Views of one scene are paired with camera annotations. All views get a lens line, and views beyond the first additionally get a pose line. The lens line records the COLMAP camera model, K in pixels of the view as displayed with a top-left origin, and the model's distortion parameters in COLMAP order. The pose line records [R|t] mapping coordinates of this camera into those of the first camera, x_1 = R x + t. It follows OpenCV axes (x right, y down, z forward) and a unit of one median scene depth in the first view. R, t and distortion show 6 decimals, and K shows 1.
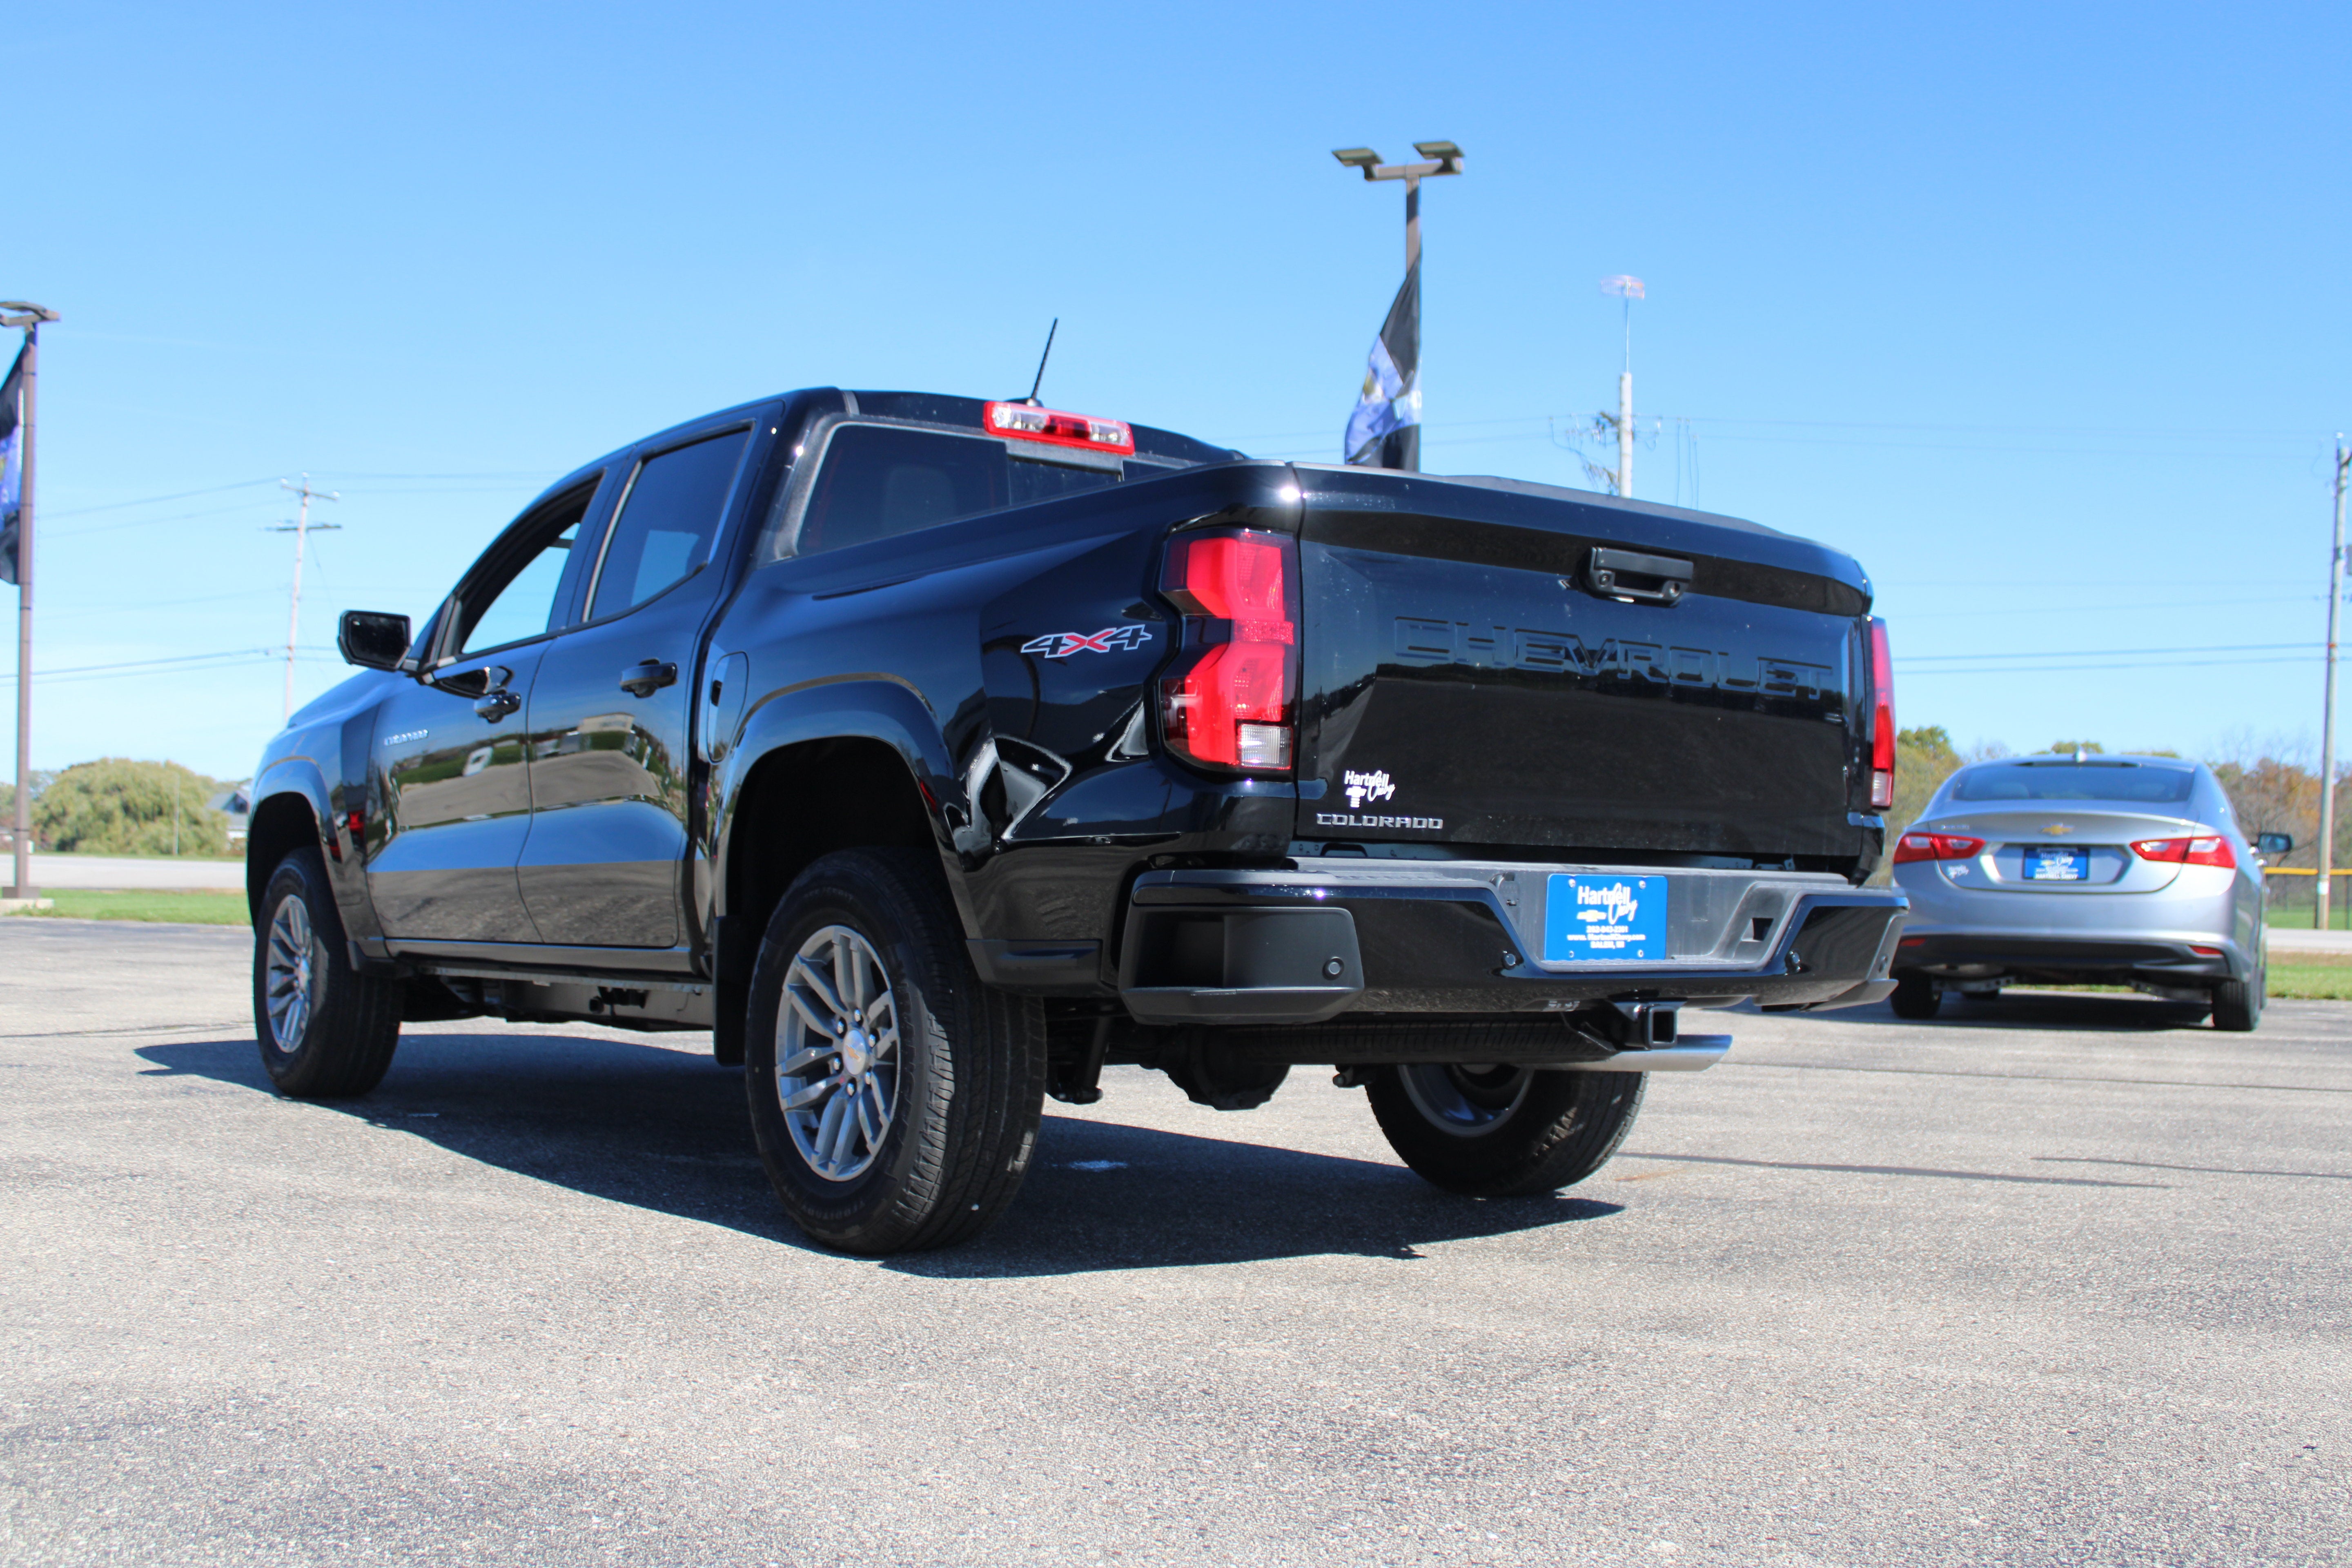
lens RADIAL K [[2458.1, 0, 1176.0], [0, 2458.1, 784.0], [0, 0, 1]] dist [-0.084153, 0.011580]
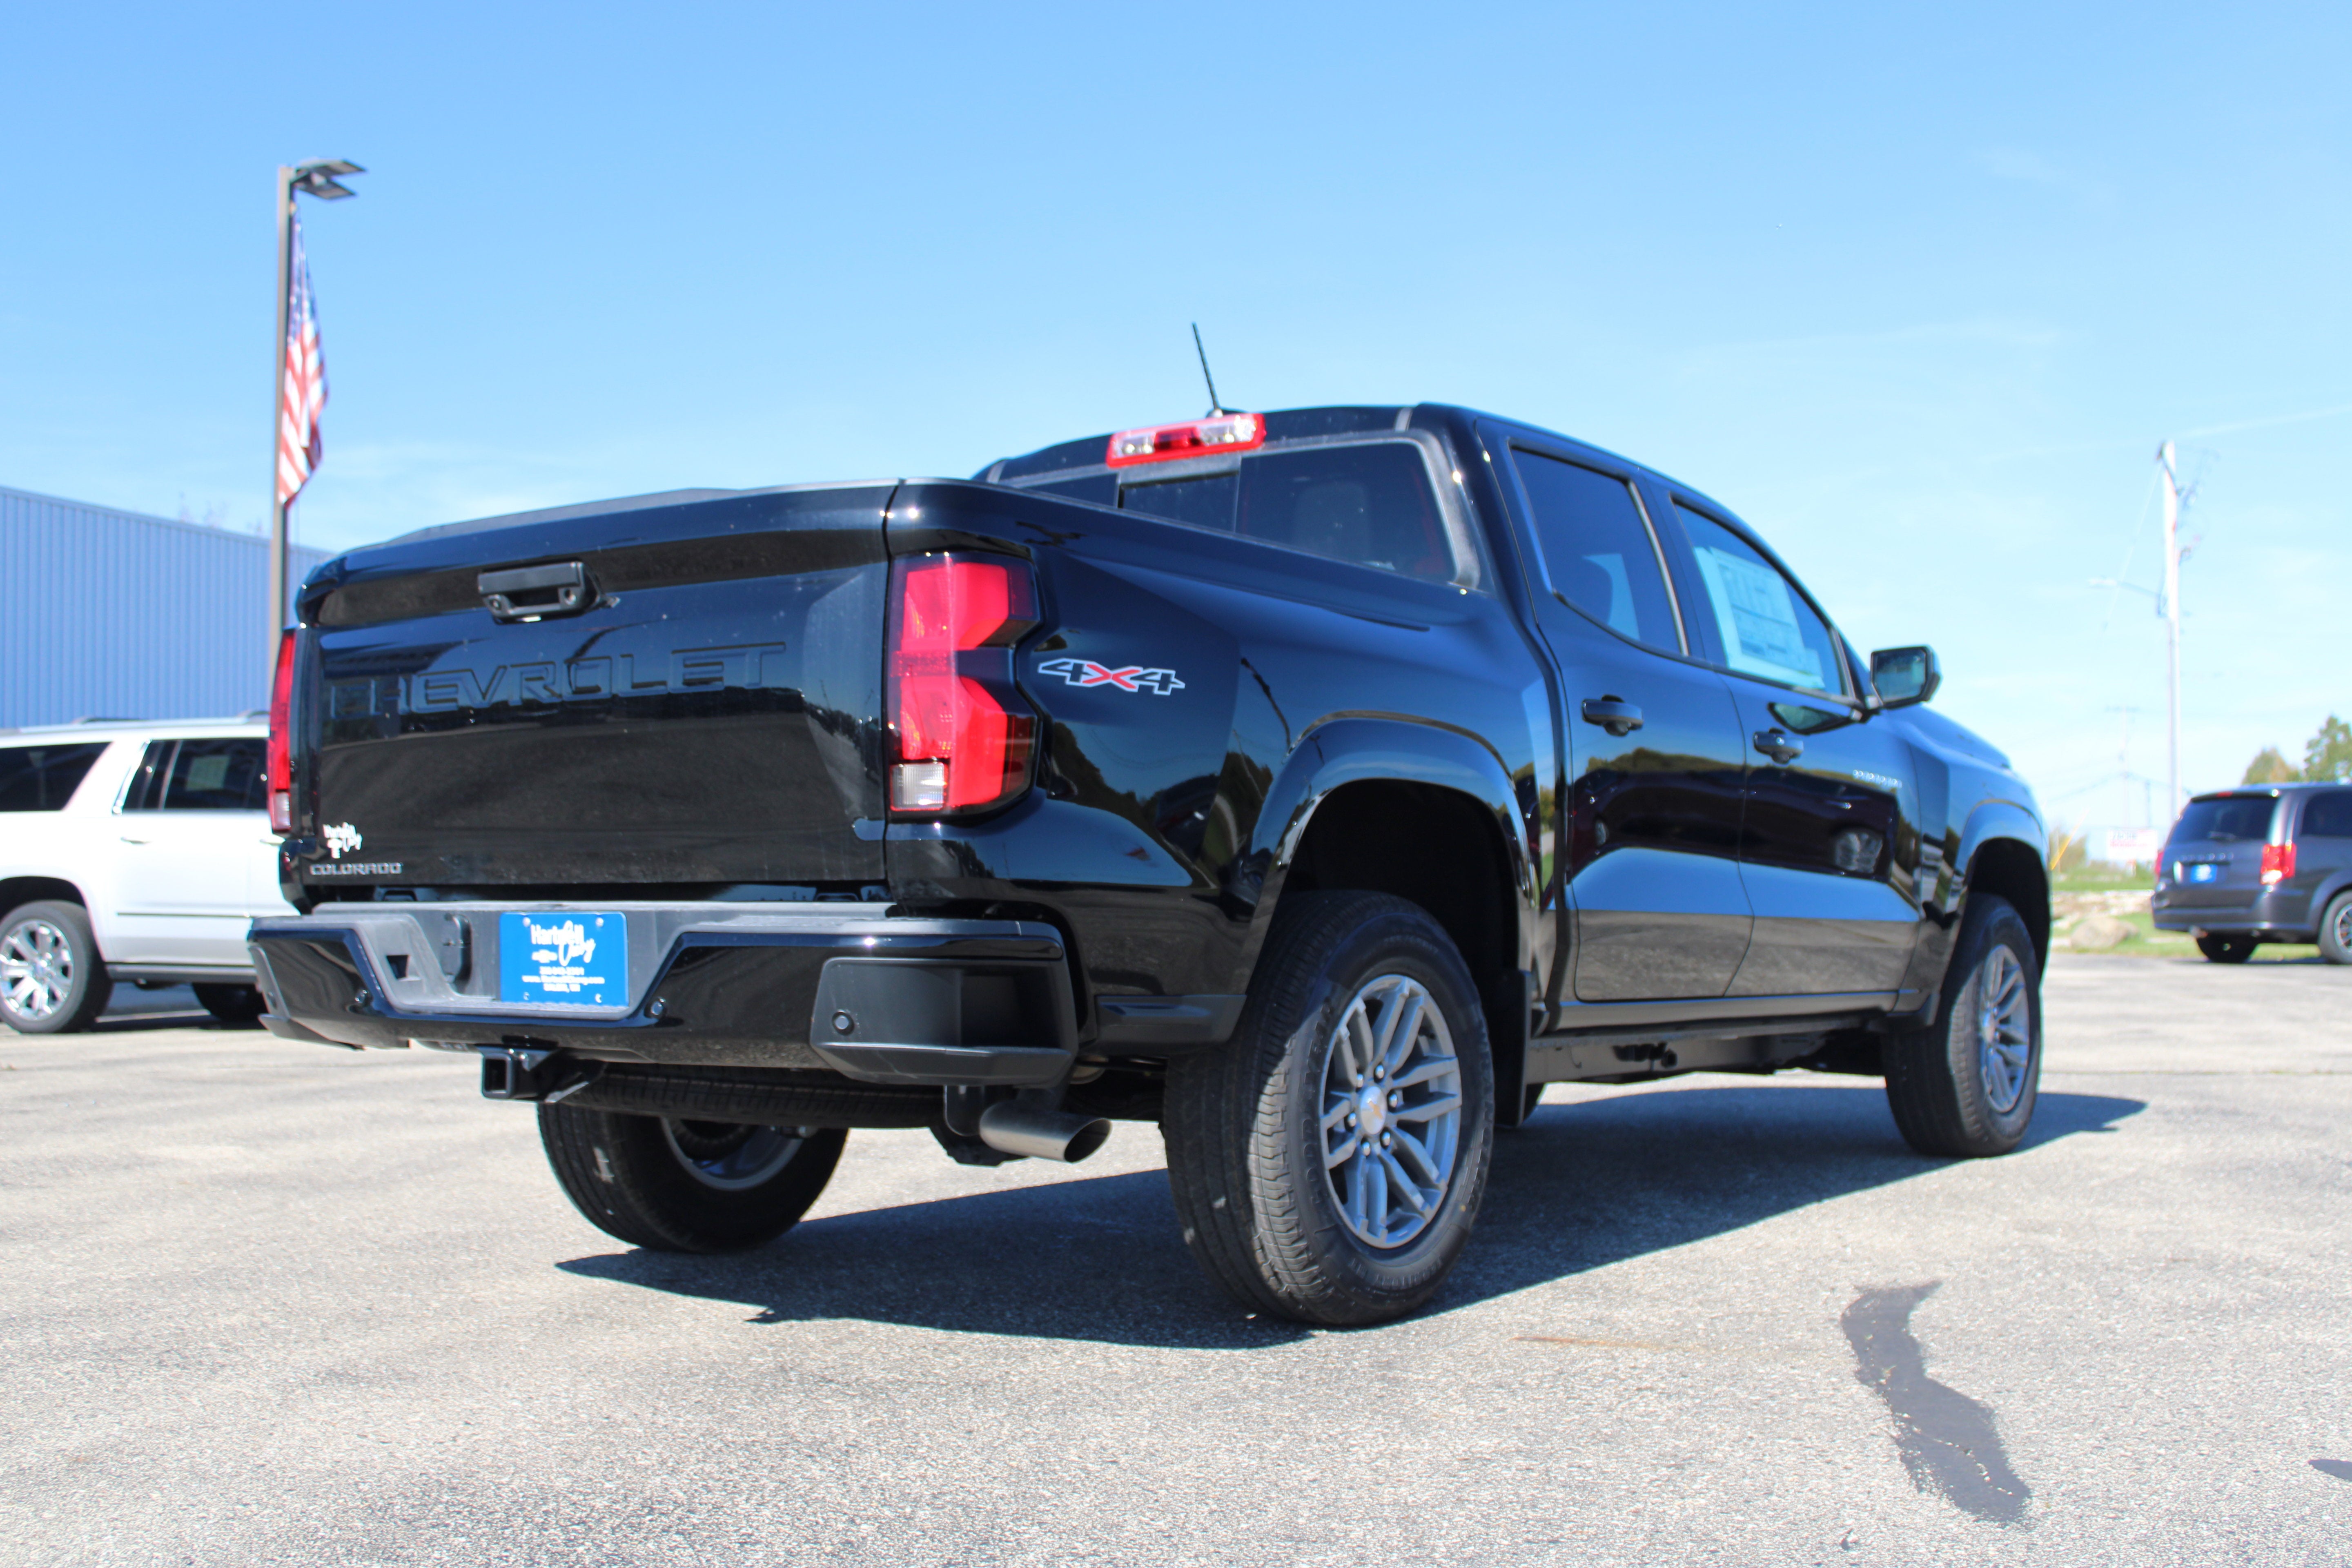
lens RADIAL K [[2537.1, 0, 1176.0], [0, 2537.1, 784.0], [0, 0, 1]] dist [-0.021729, -0.005419]
pose [[0.273116, -0.064673, -0.959805, 1.147293], [0.049134, 0.997373, -0.053223, 0.050187], [0.960726, -0.032623, 0.275576, 0.943464]]
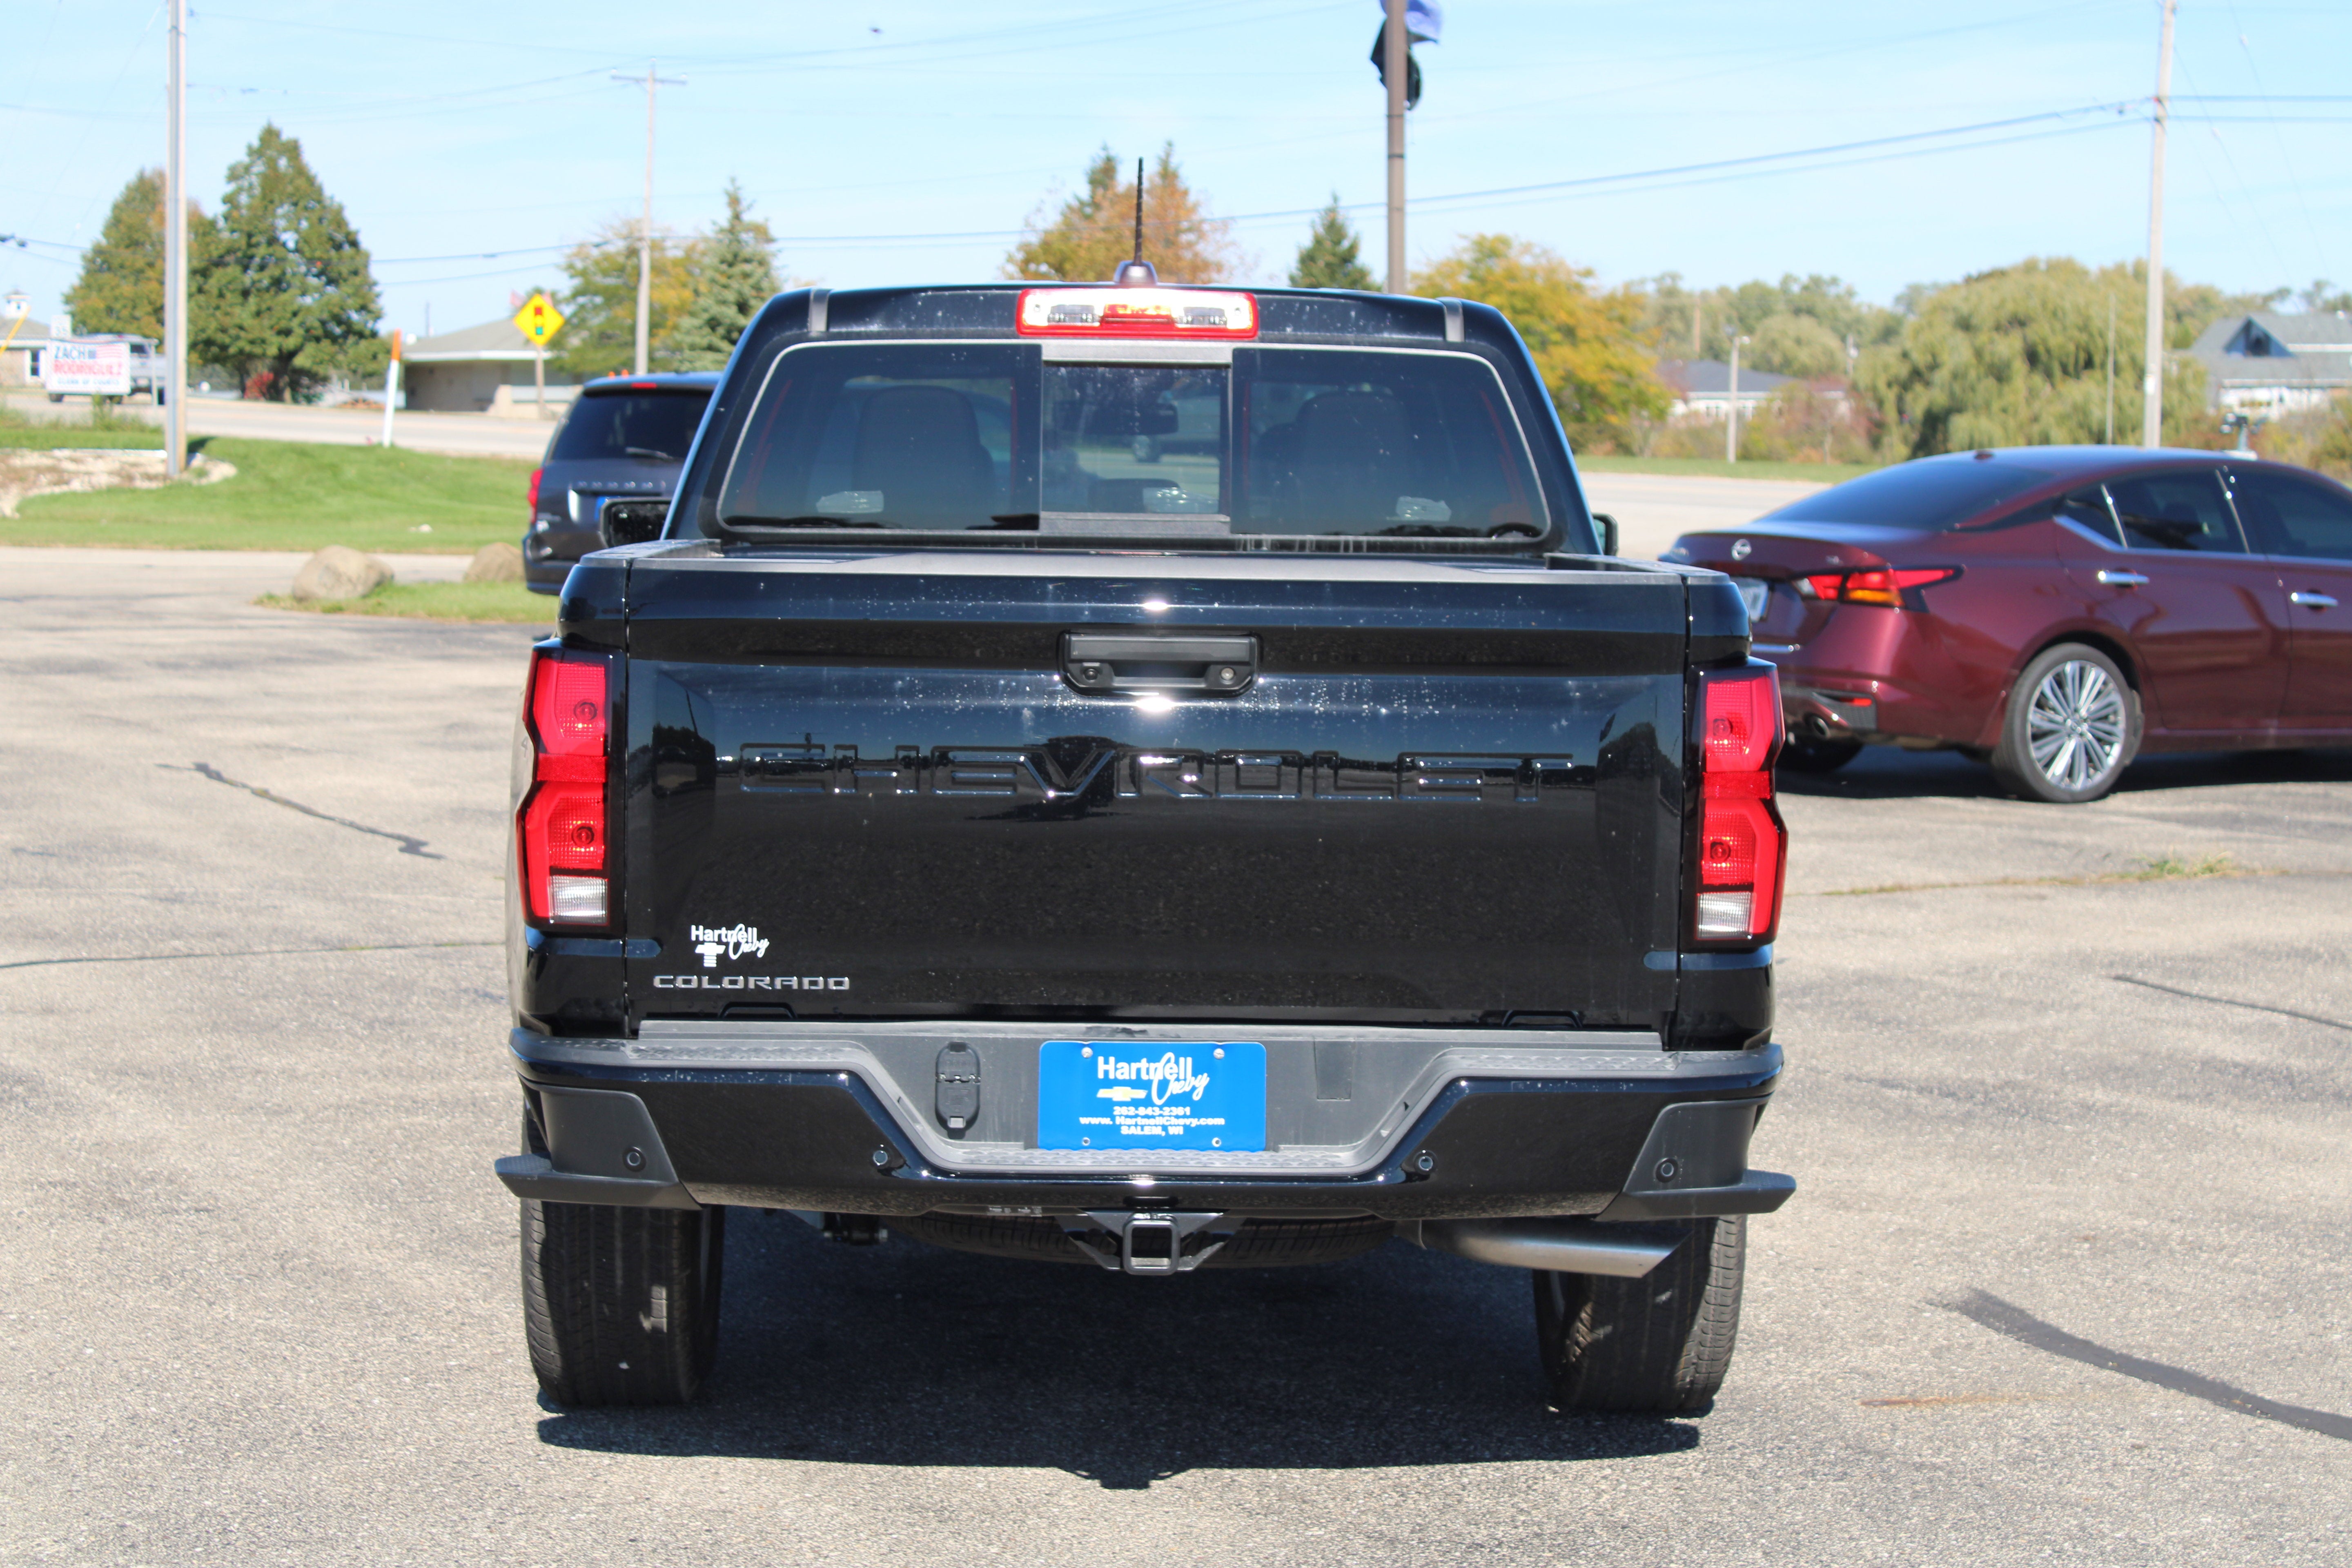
lens RADIAL K [[4641.9, 0, 1176.0], [0, 4641.9, 784.0], [0, 0, 1]] dist [0.071380, -0.156516]
pose [[0.808814, 0.040684, -0.586656, 1.026830], [0.025790, 0.994190, 0.104502, -0.195105], [0.587499, -0.099653, 0.803065, -0.170380]]
